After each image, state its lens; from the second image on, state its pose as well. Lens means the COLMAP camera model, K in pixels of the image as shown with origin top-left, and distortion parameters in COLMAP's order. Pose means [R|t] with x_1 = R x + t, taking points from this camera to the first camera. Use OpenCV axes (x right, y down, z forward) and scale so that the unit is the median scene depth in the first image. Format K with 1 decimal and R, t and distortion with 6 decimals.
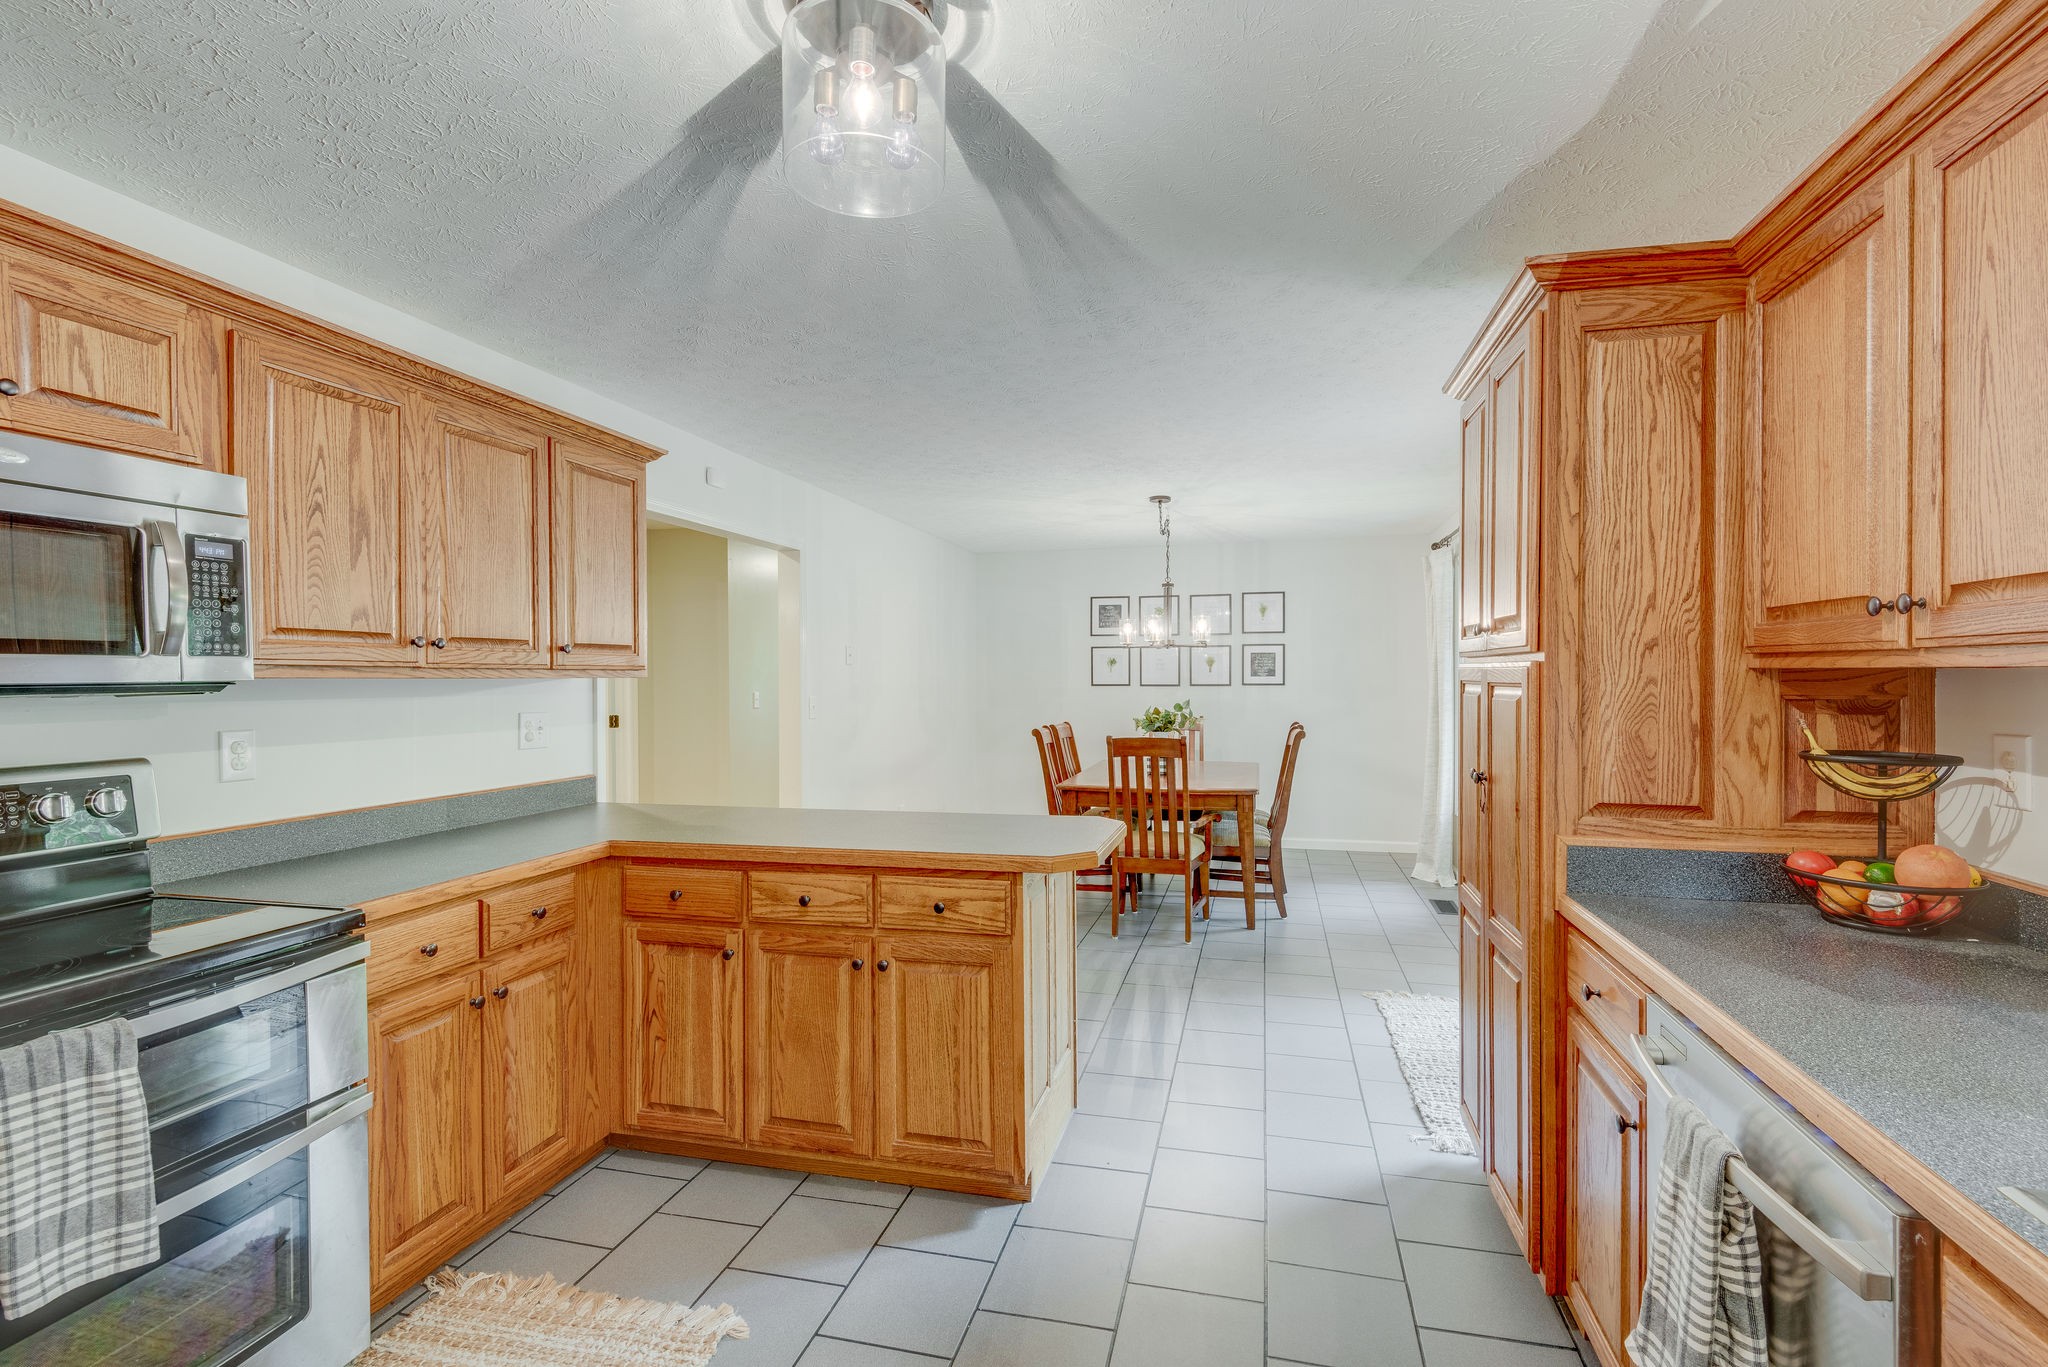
lens RADIAL K [[929.1, 0, 1019.8], [0, 929.1, 674.4], [0, 0, 1]] dist [0.032750, -0.020632]
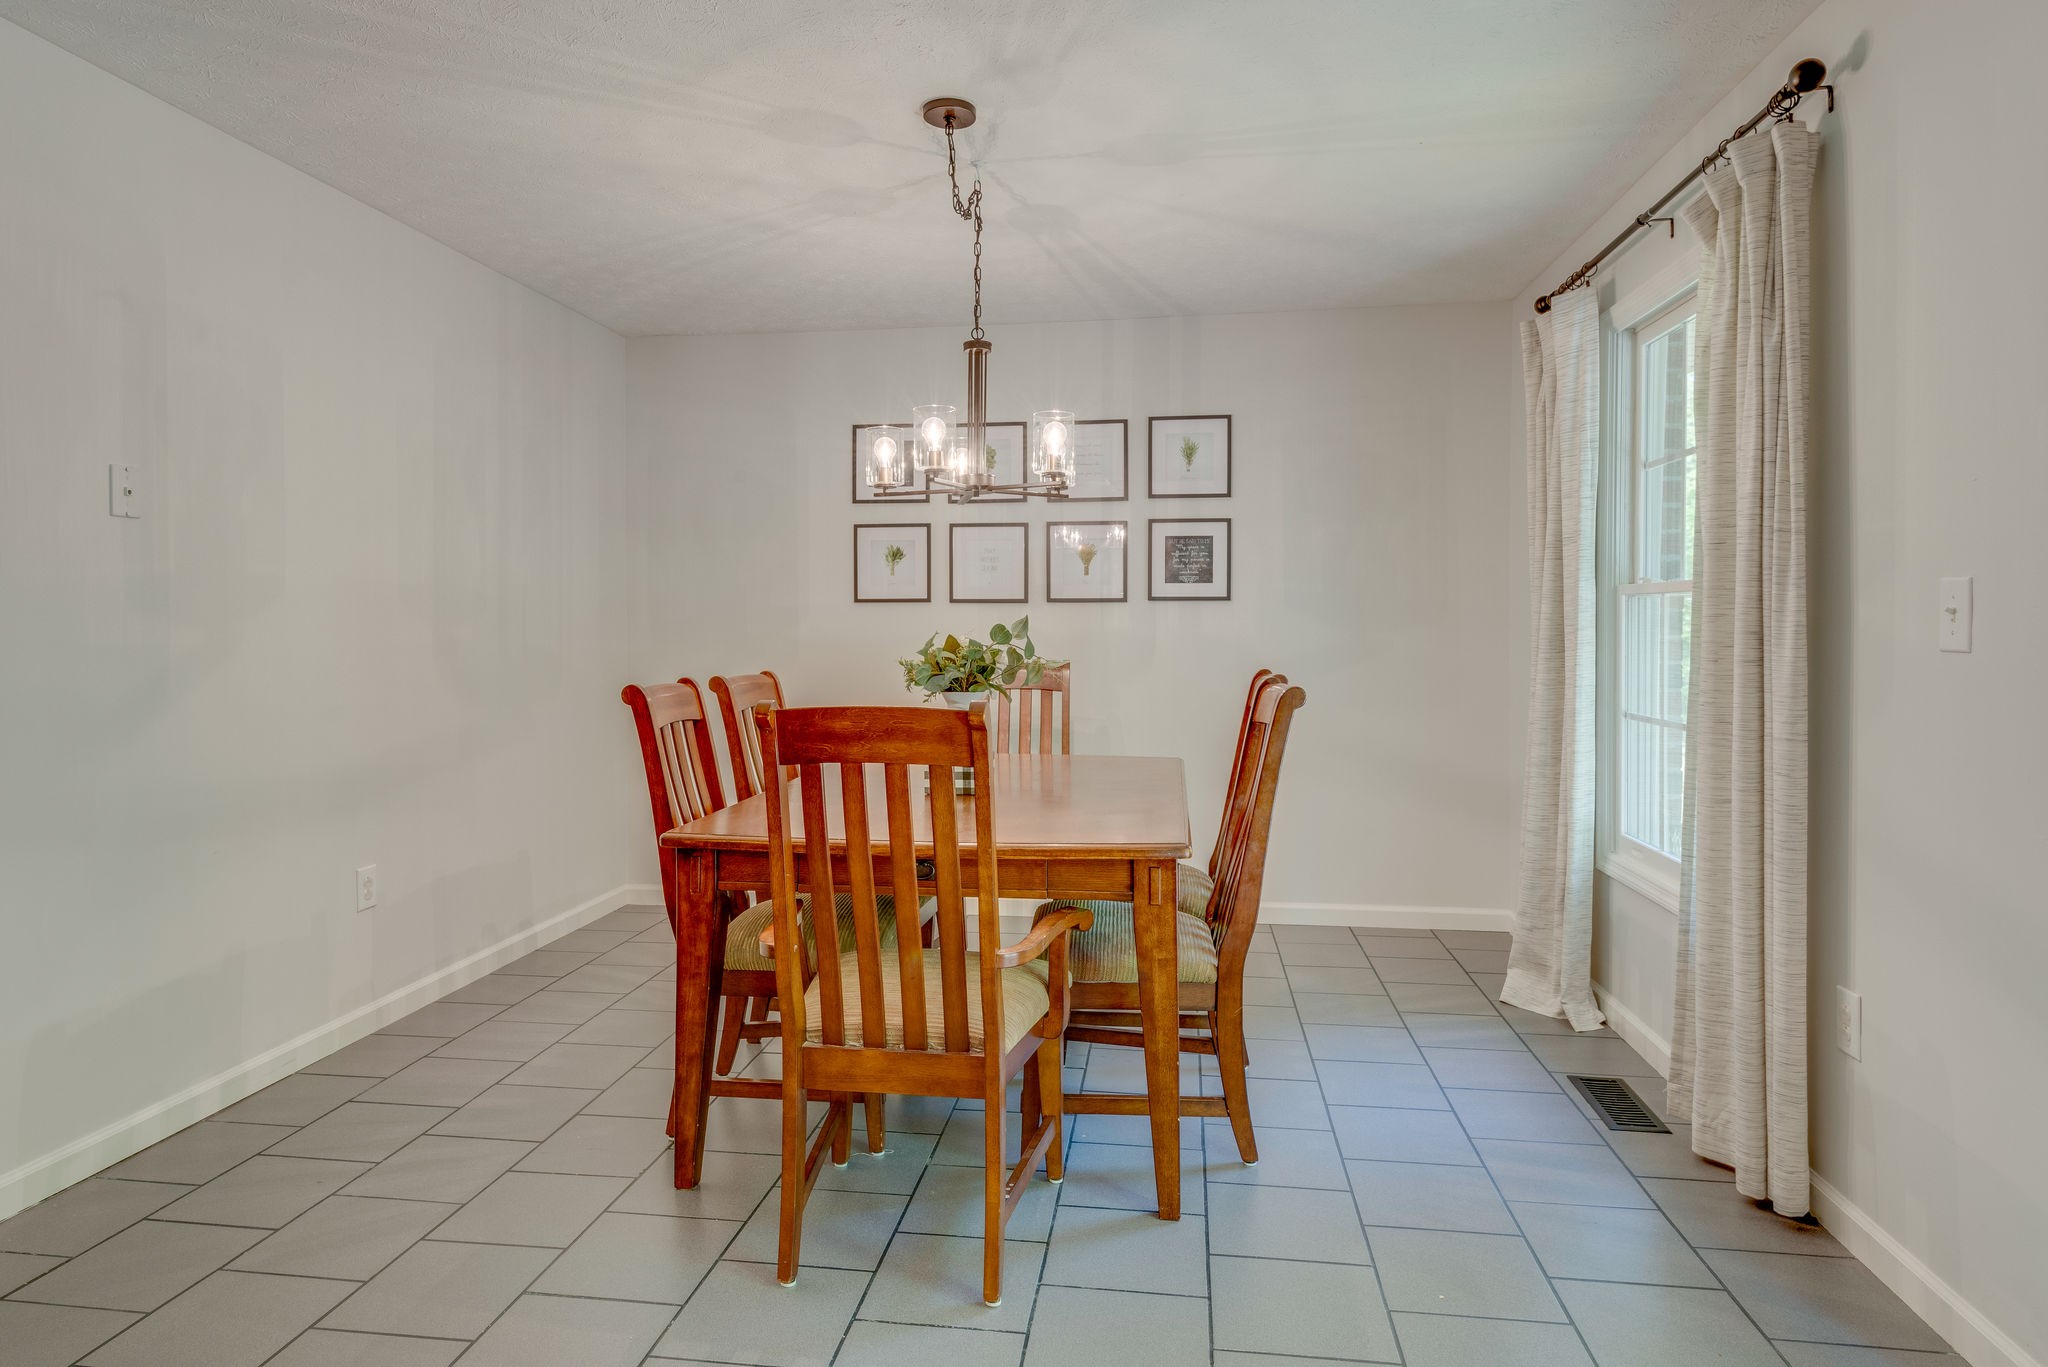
lens RADIAL K [[1259.5, 0, 994.7], [0, 1259.5, 617.0], [0, 0, 1]] dist [0.058933, -0.067202]
pose [[0.993808, 0.002501, 0.111084, 0.109382], [-0.002322, 0.999996, -0.001733, 0.029930], [-0.111087, 0.001464, 0.993810, 0.451525]]
